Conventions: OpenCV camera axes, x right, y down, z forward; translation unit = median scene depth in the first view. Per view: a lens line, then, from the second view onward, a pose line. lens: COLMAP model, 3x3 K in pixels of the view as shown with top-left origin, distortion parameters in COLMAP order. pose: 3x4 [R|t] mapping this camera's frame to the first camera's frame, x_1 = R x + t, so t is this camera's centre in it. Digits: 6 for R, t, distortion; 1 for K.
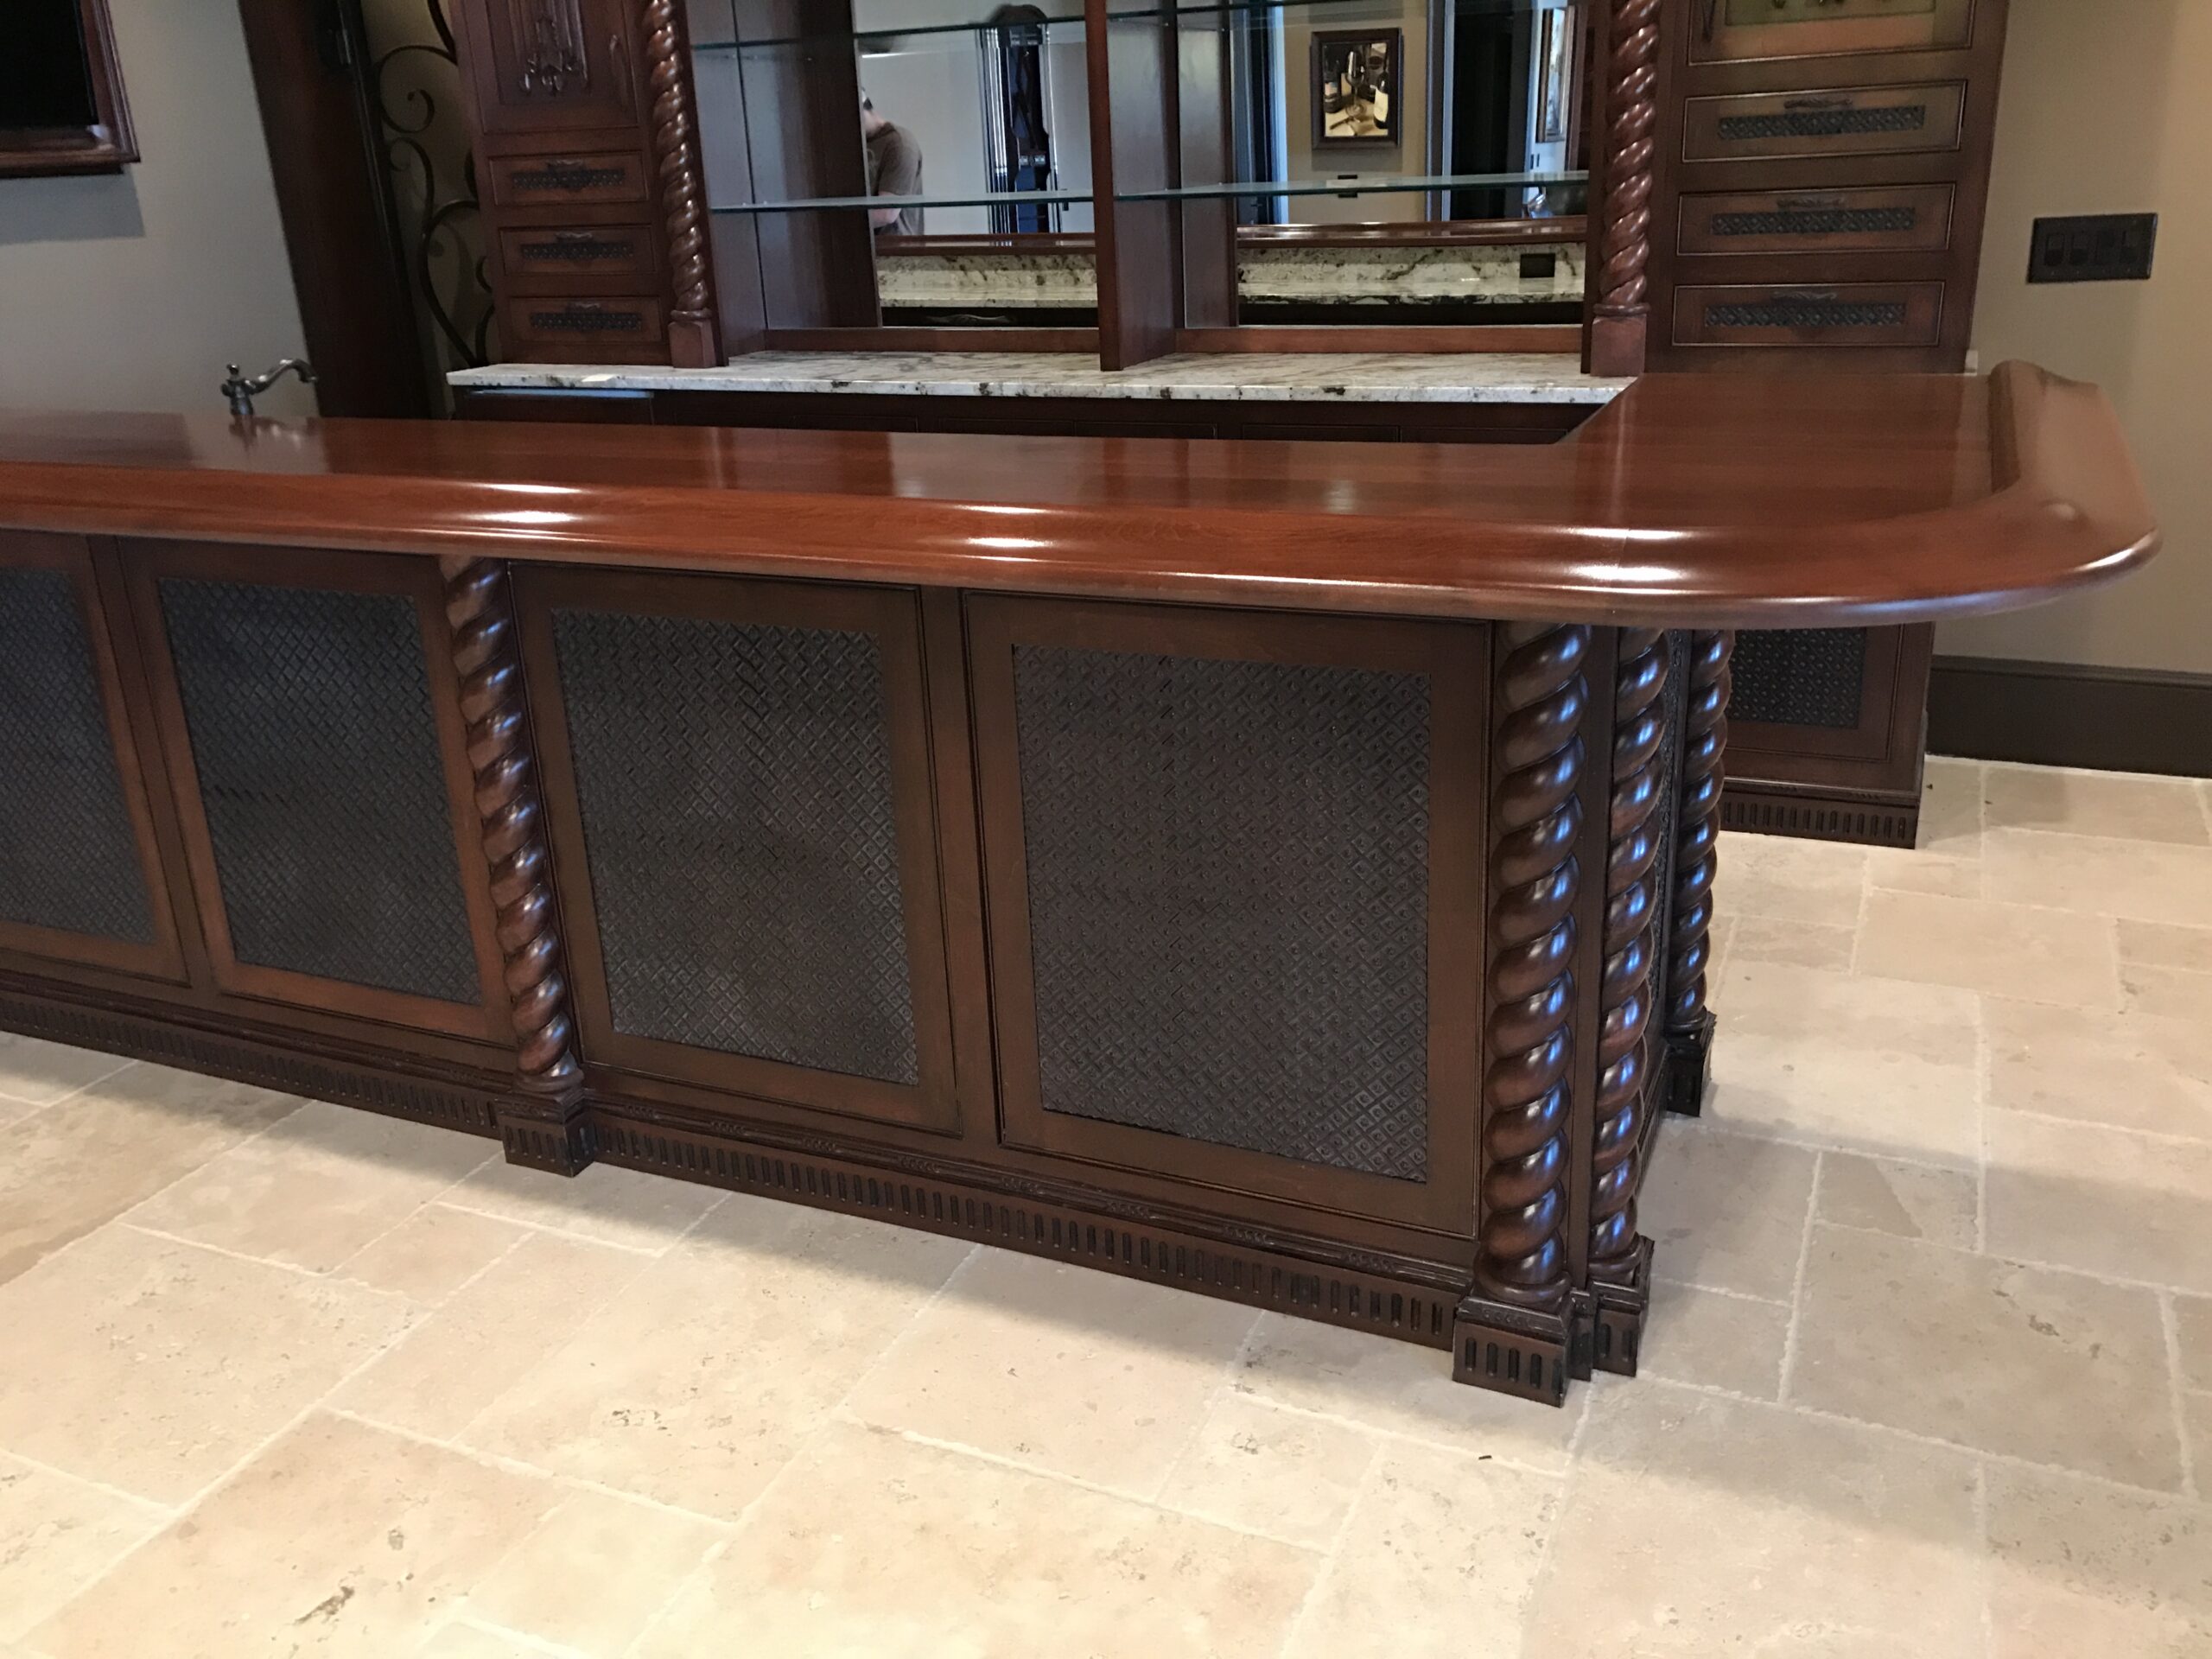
lens RADIAL K [[1848.3, 0, 1122.4], [0, 1848.3, 801.8], [0, 0, 1]] dist [0.019865, -0.005480]
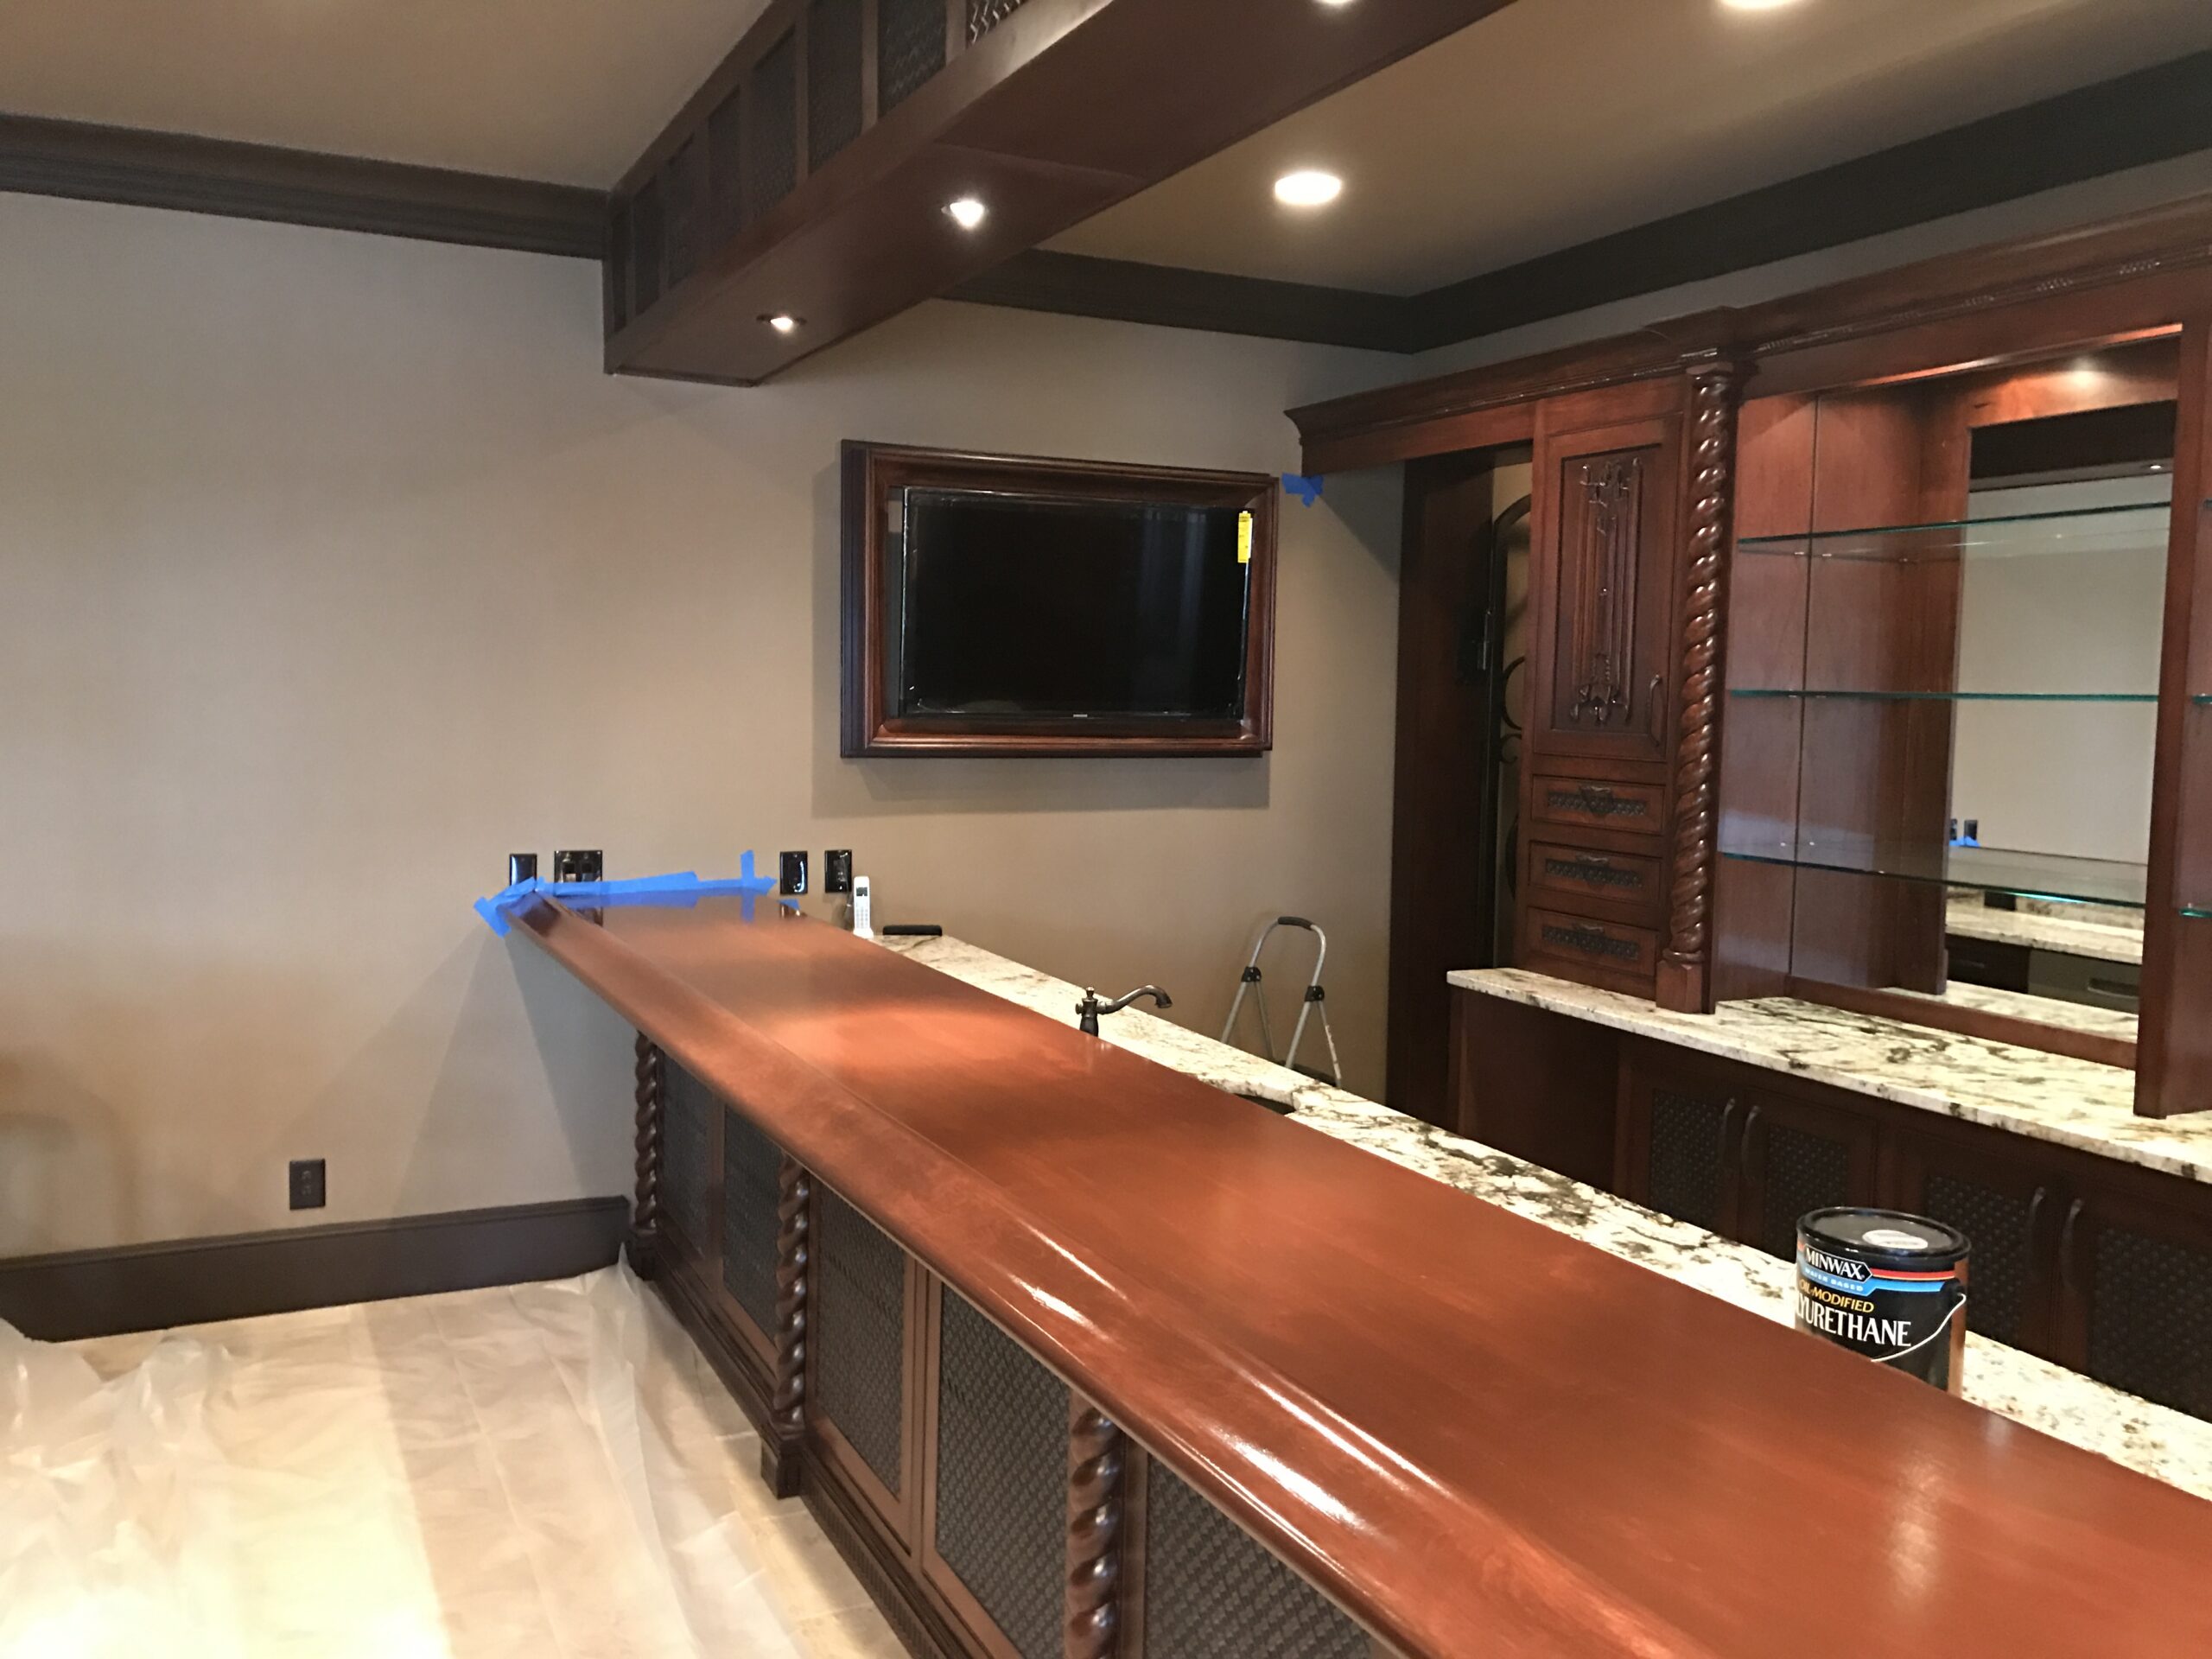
lens RADIAL K [[1841.8, 0, 1106.0], [0, 1841.8, 829.5], [0, 0, 1]] dist [0.017651, 0.000075]
pose [[0.763792, 0.108249, -0.636320, 0.141851], [-0.263247, 0.952363, -0.153970, -0.110983], [0.589341, 0.285110, 0.755903, 0.112960]]
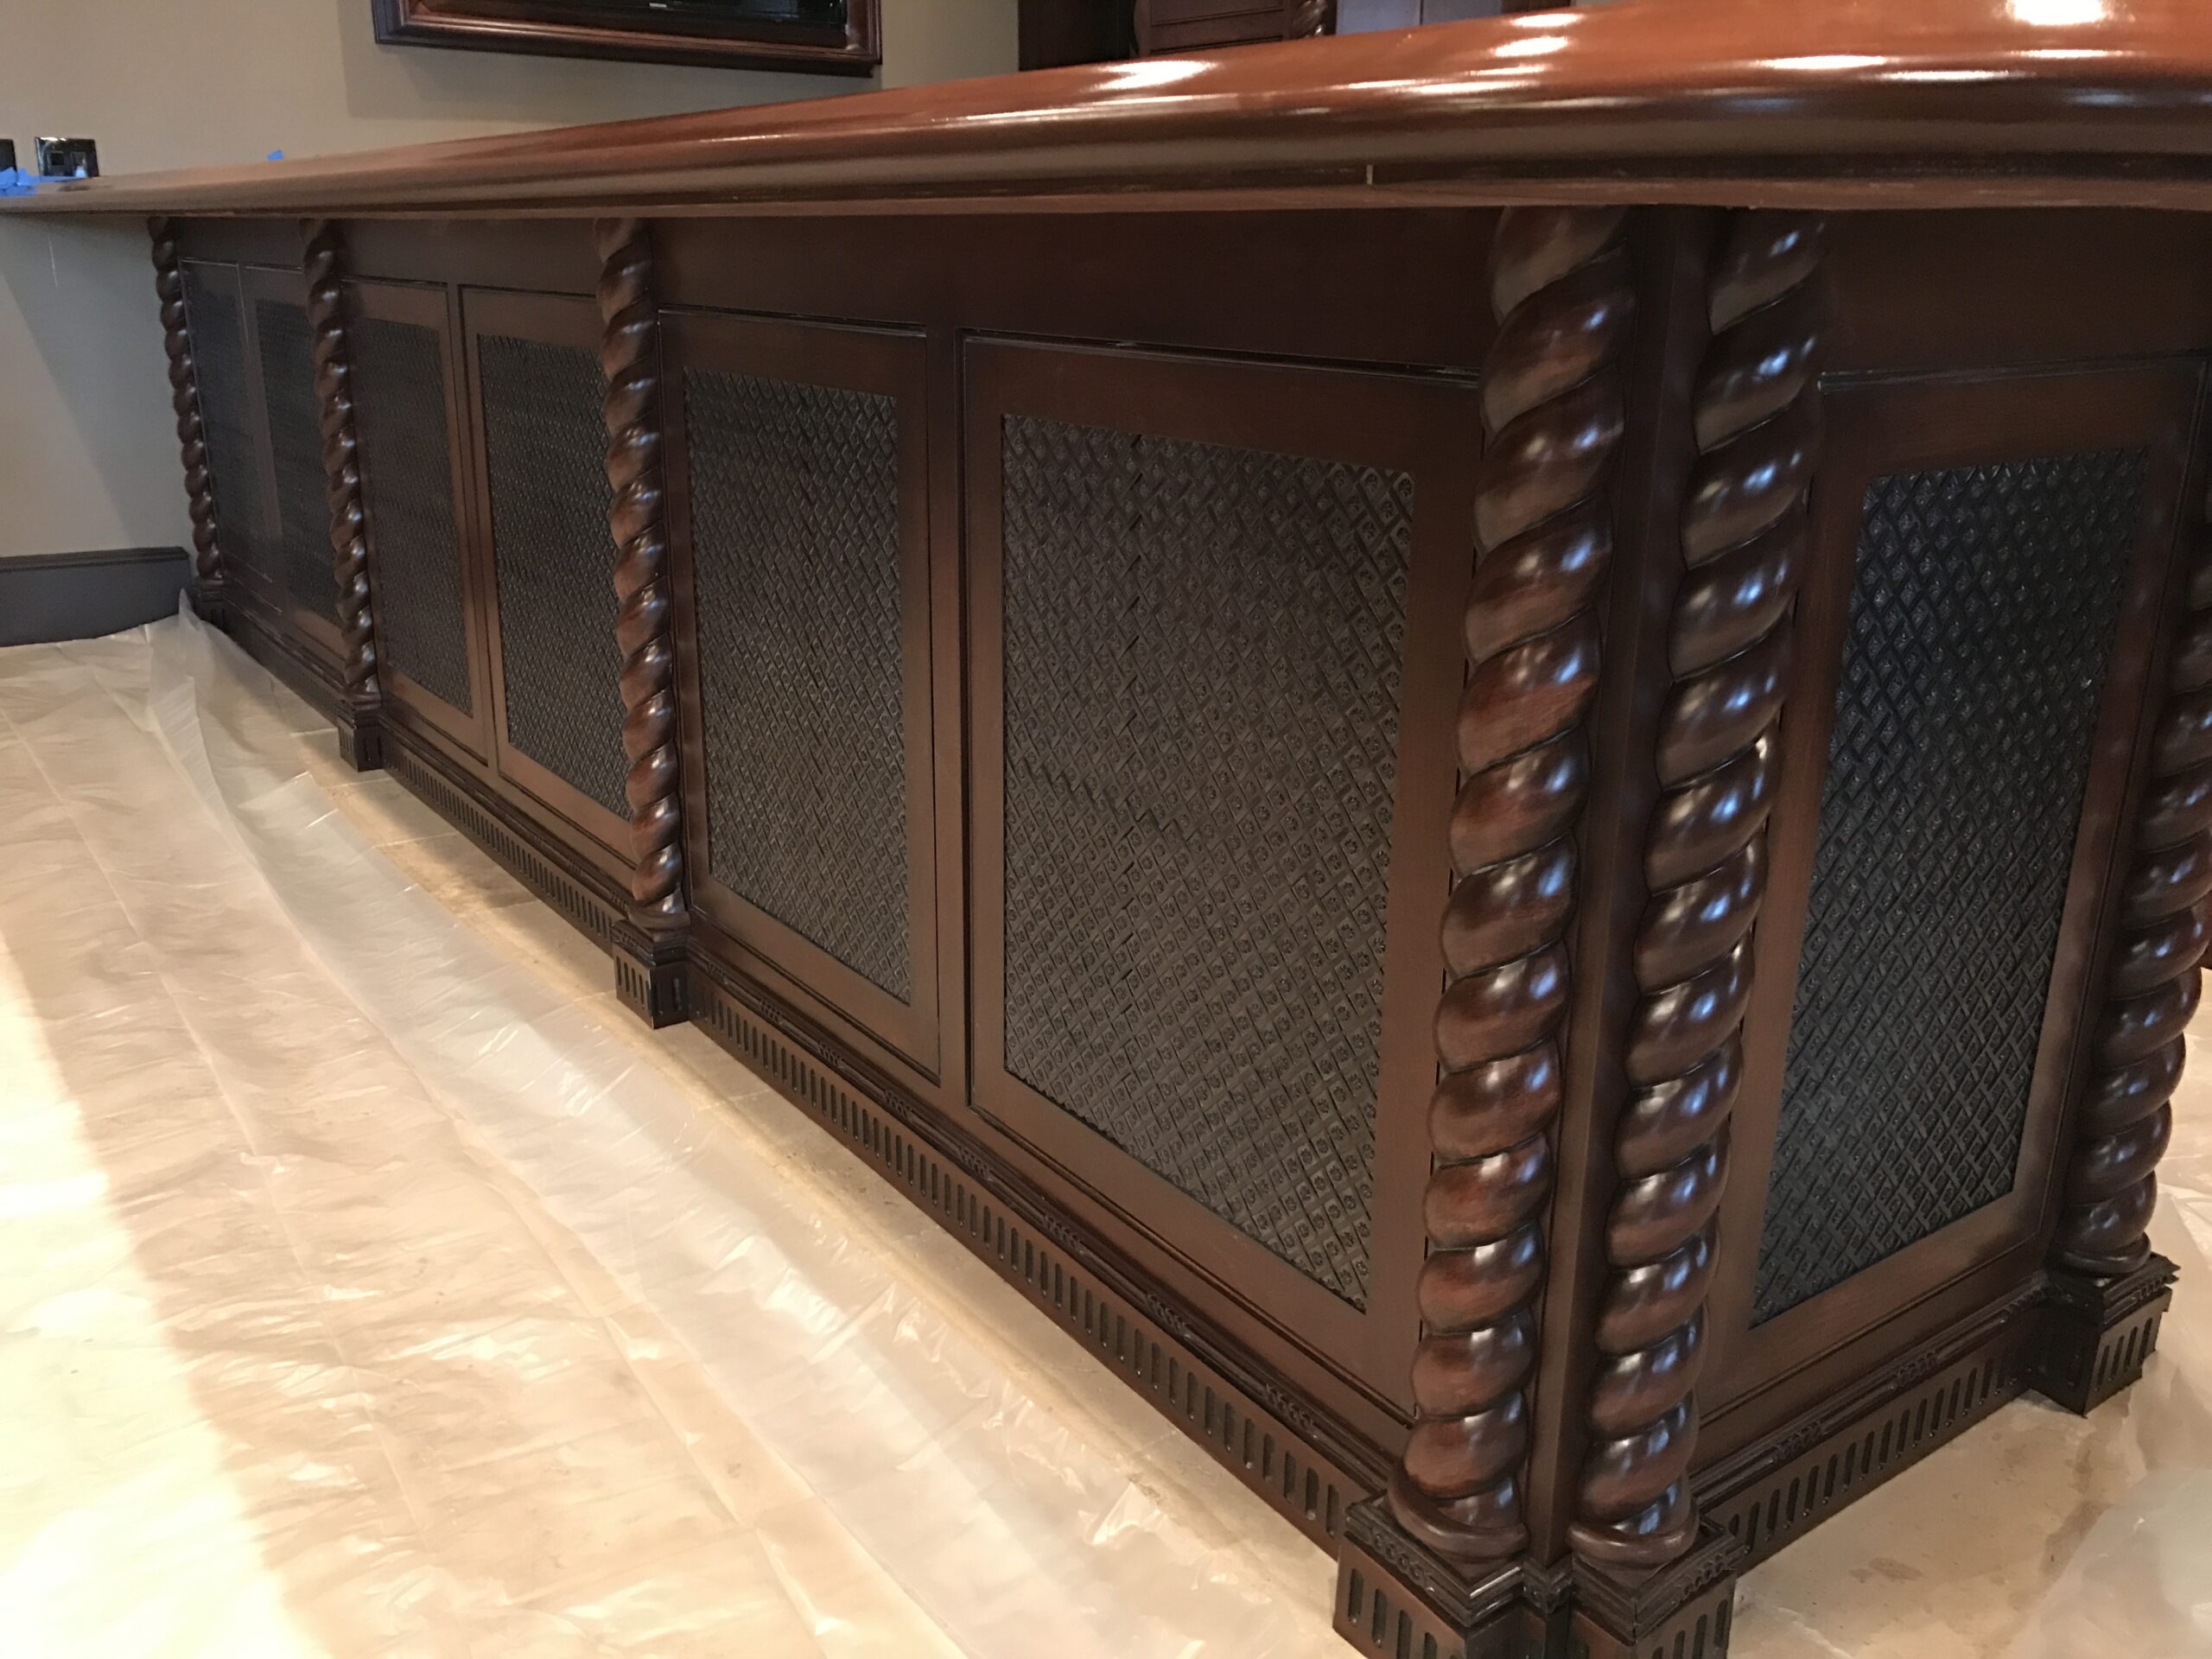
lens RADIAL K [[1830.6, 0, 1084.0], [0, 1830.6, 841.5], [0, 0, 1]] dist [0.025891, 0.004533]
pose [[0.858843, 0.209594, -0.467396, 0.173283], [-0.216639, 0.975459, 0.039349, 0.022117], [0.464173, 0.067462, 0.883172, 0.194824]]
